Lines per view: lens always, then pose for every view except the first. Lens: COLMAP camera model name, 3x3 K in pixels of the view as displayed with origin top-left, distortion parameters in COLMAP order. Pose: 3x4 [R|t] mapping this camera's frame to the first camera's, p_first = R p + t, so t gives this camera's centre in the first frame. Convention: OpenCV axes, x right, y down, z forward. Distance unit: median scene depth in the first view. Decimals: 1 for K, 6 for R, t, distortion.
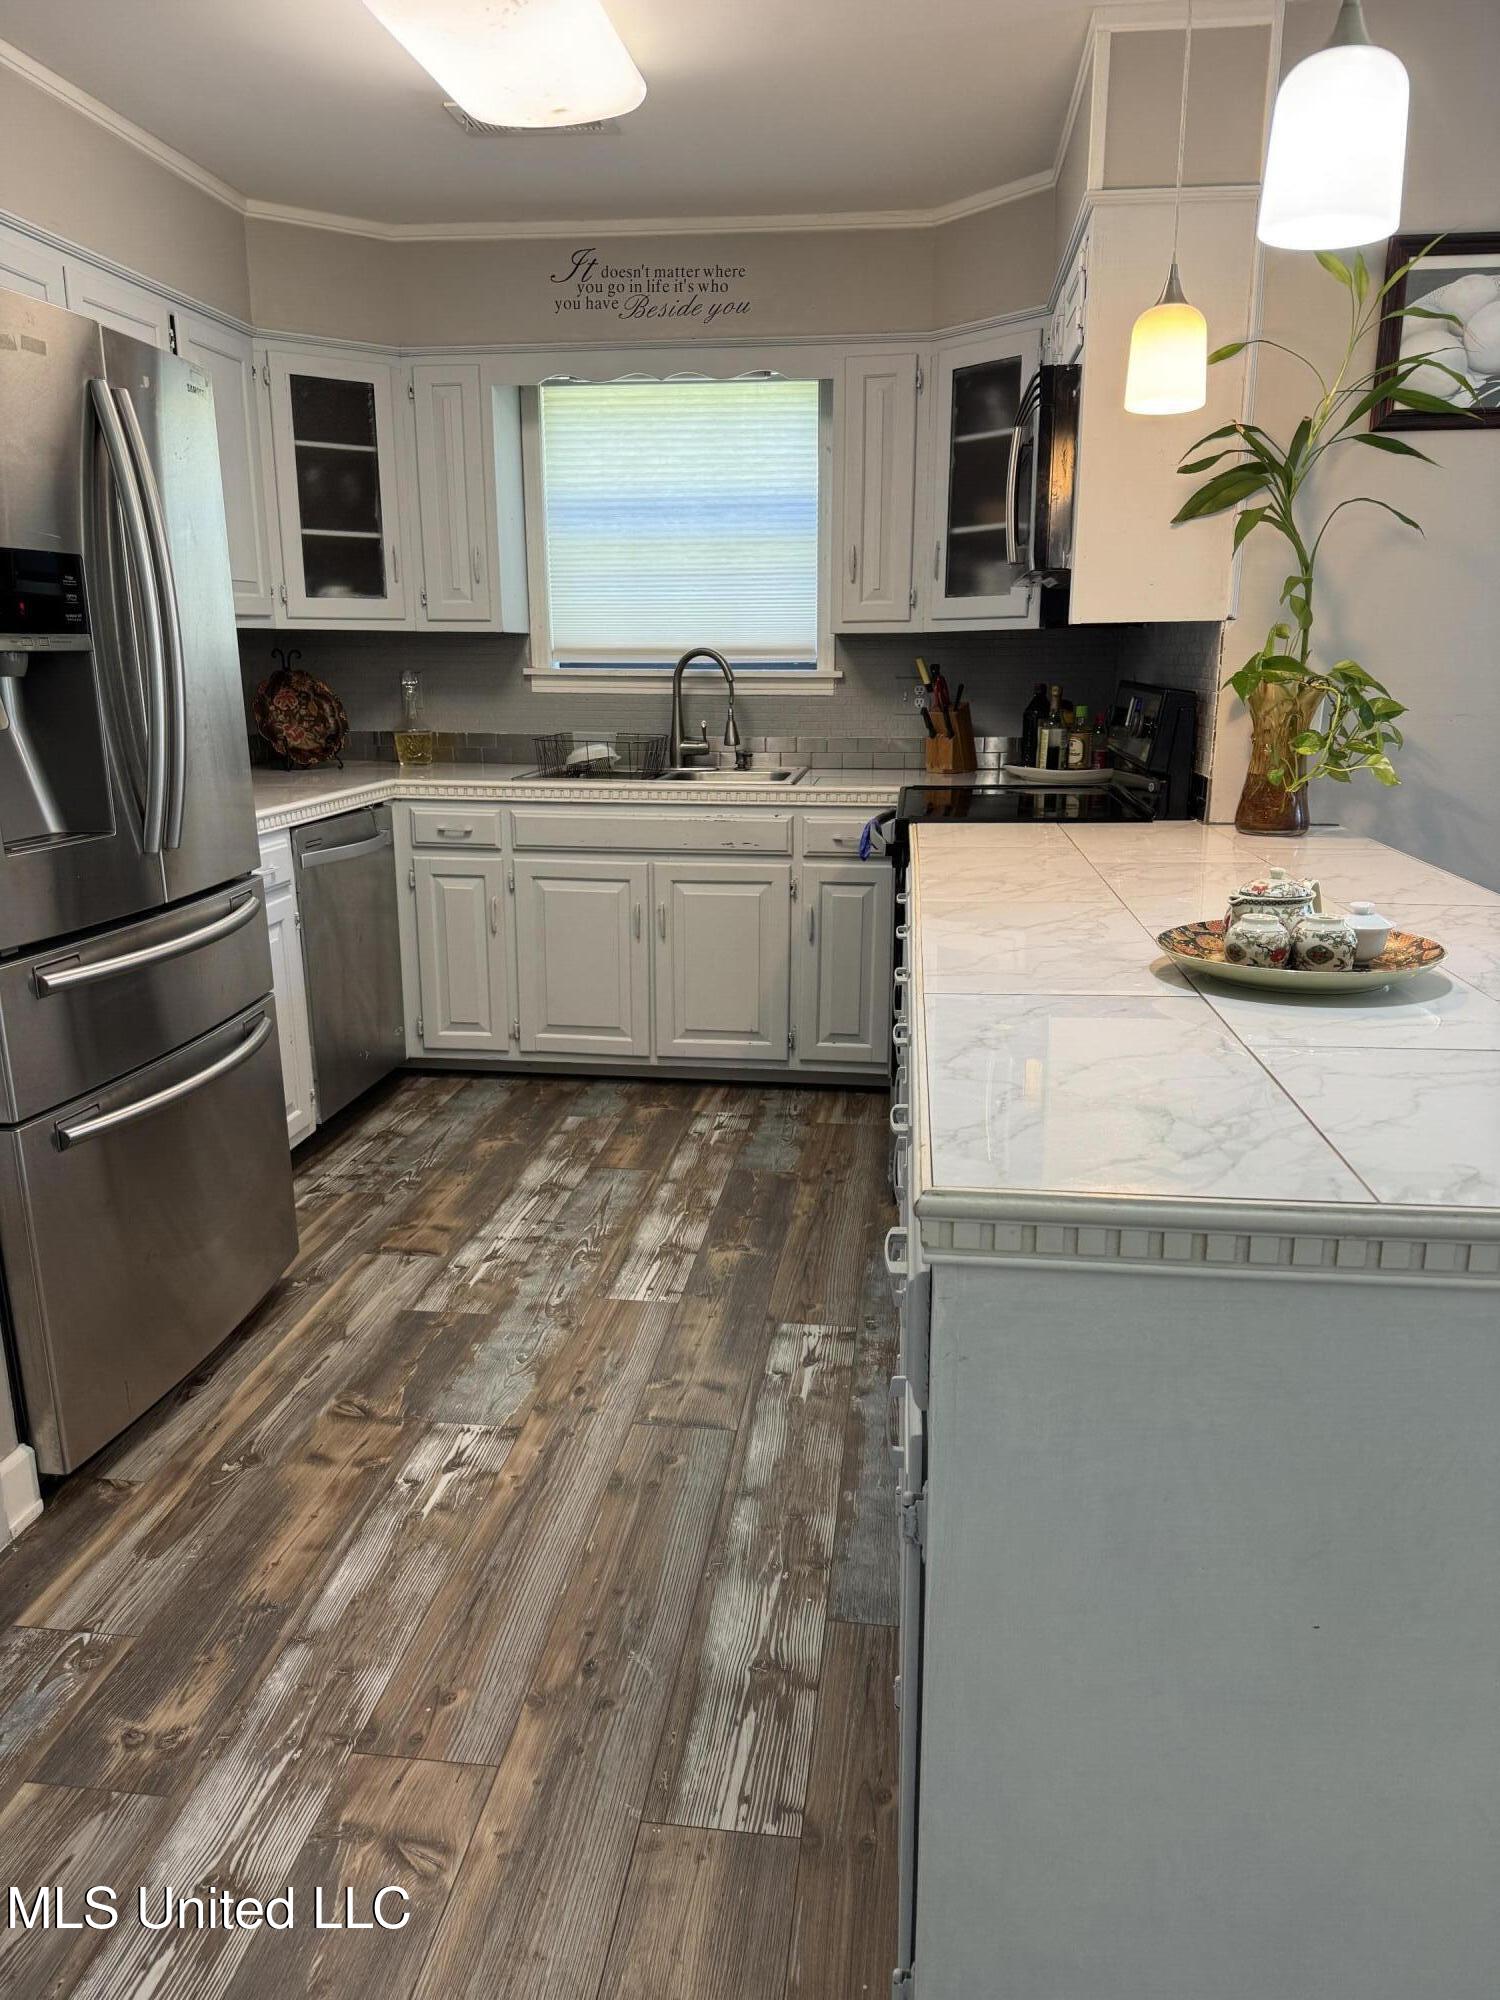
lens RADIAL K [[1404.8, 0, 750.0], [0, 1404.8, 1000.0], [0, 0, 1]] dist [0.071744, -0.137579]
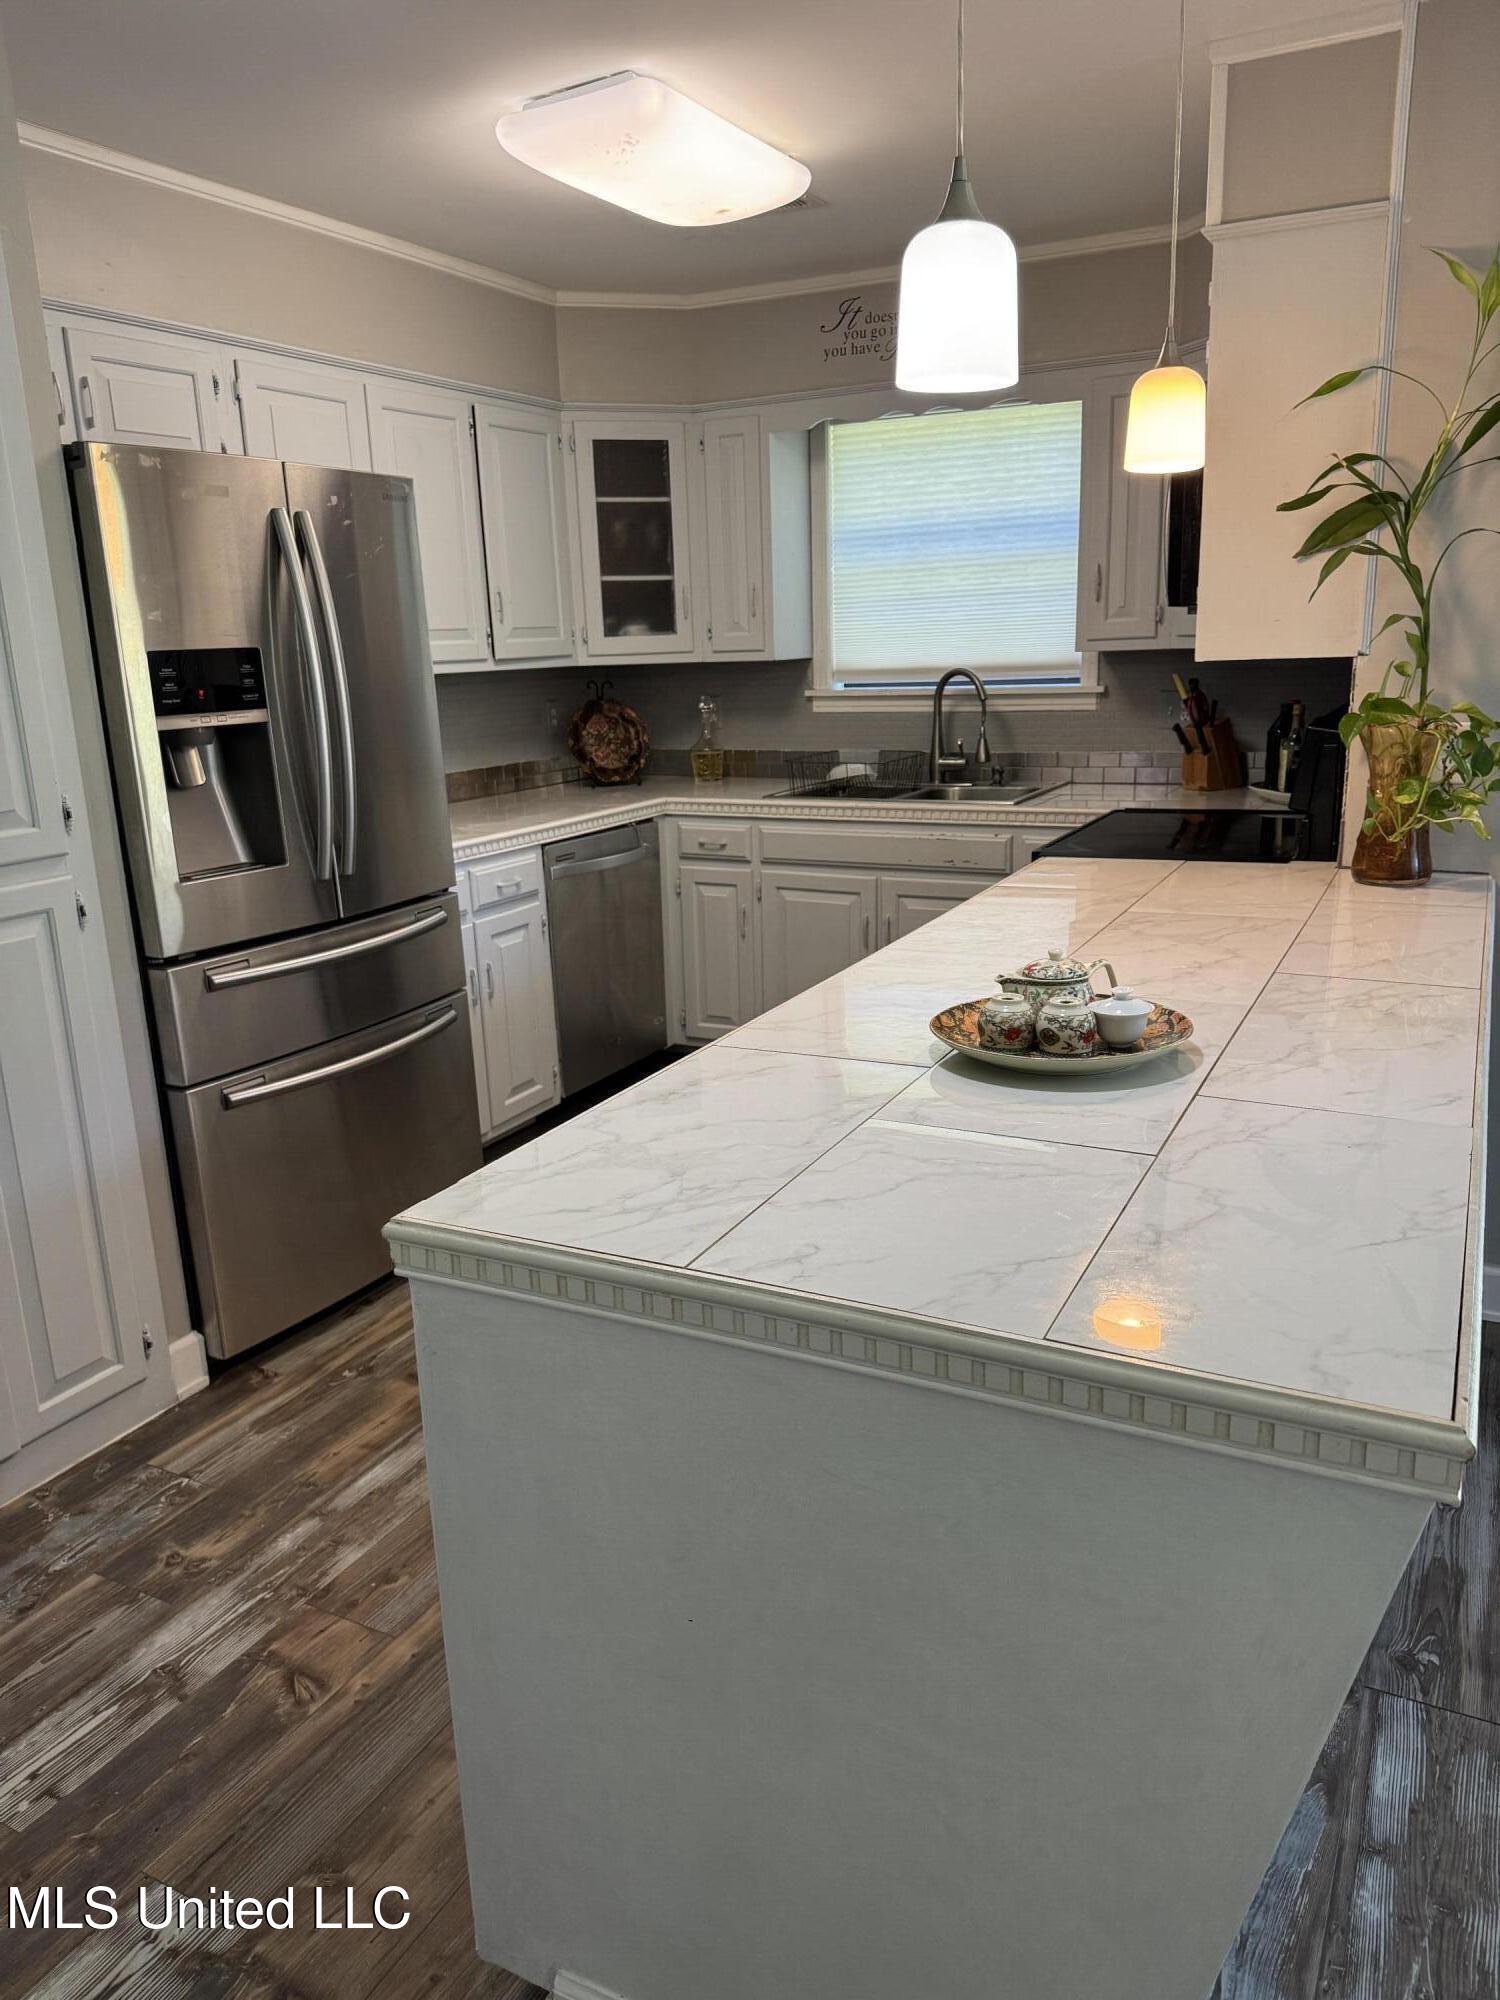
lens RADIAL K [[1395.1, 0, 750.0], [0, 1395.1, 1000.0], [0, 0, 1]] dist [0.078692, -0.214341]
pose [[0.933396, 0.057705, -0.354179, 0.213811], [-0.052068, 0.998320, 0.025434, -0.027155], [0.355051, -0.005299, 0.934832, -0.015575]]
